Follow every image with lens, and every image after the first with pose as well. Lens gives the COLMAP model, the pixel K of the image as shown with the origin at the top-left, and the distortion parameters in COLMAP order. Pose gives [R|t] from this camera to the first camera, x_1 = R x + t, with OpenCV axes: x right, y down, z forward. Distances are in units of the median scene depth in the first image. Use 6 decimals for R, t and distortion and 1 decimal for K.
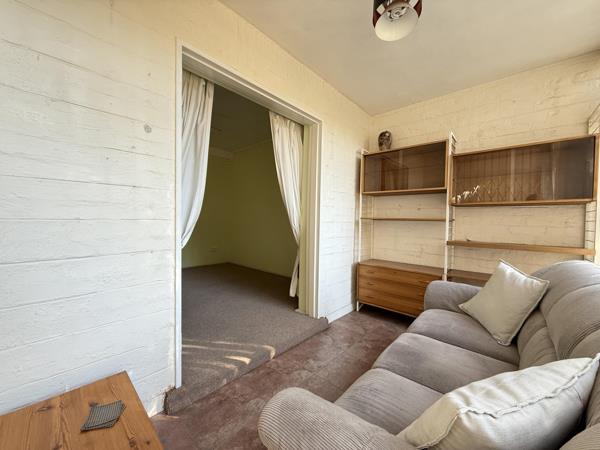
lens RADIAL K [[237.2, 0, 298.6], [0, 237.2, 225.9], [0, 0, 1]] dist [-0.001249, 0.000255]
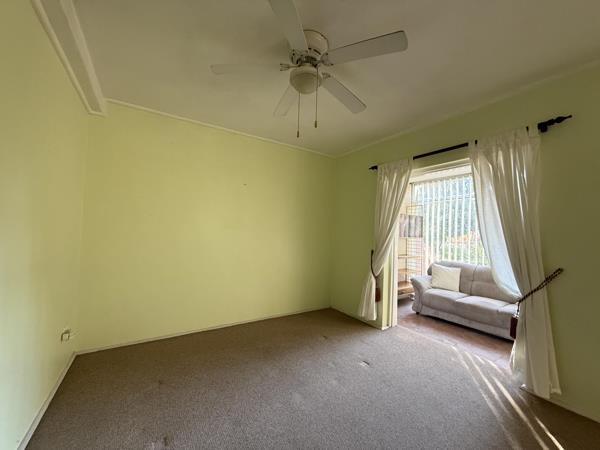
lens RADIAL K [[237.2, 0, 298.6], [0, 237.2, 225.9], [0, 0, 1]] dist [-0.001249, 0.000255]
pose [[0.262461, 0.017165, 0.964790, -1.446496], [-0.000859, 0.999846, -0.017555, -0.152845], [-0.964942, 0.003779, 0.262435, 1.262620]]
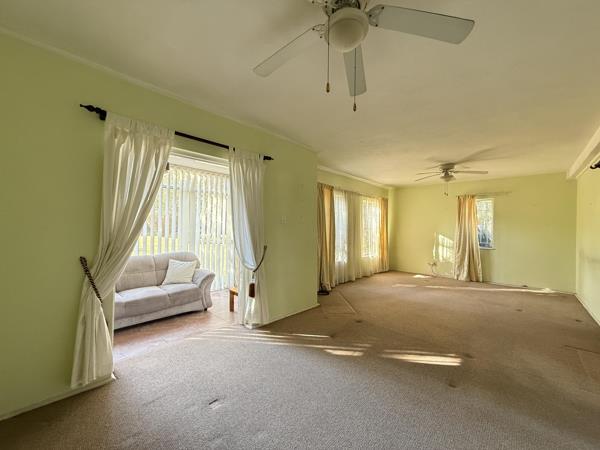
lens RADIAL K [[237.2, 0, 298.6], [0, 237.2, 225.9], [0, 0, 1]] dist [-0.001249, 0.000255]
pose [[-0.999208, -0.023819, 0.031879, -0.685764], [-0.022892, 0.999314, 0.029121, -0.179787], [-0.032551, 0.028369, -0.999067, 1.969582]]
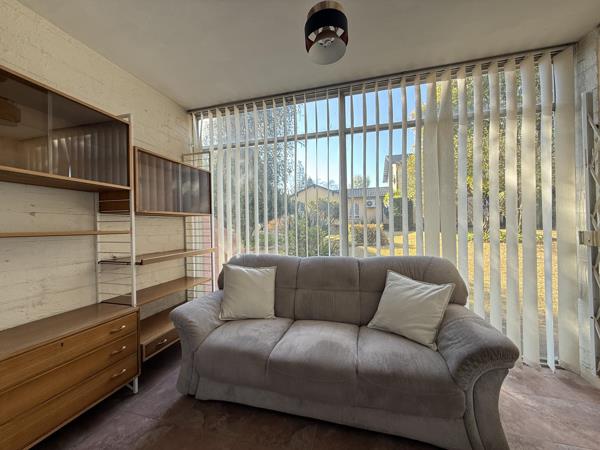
lens RADIAL K [[237.2, 0, 298.6], [0, 237.2, 225.9], [0, 0, 1]] dist [-0.001249, 0.000255]
pose [[-0.441148, -0.006300, 0.897412, -0.265002], [0.036421, 0.999026, 0.024917, -0.043049], [-0.896695, 0.043677, -0.440489, 0.872384]]
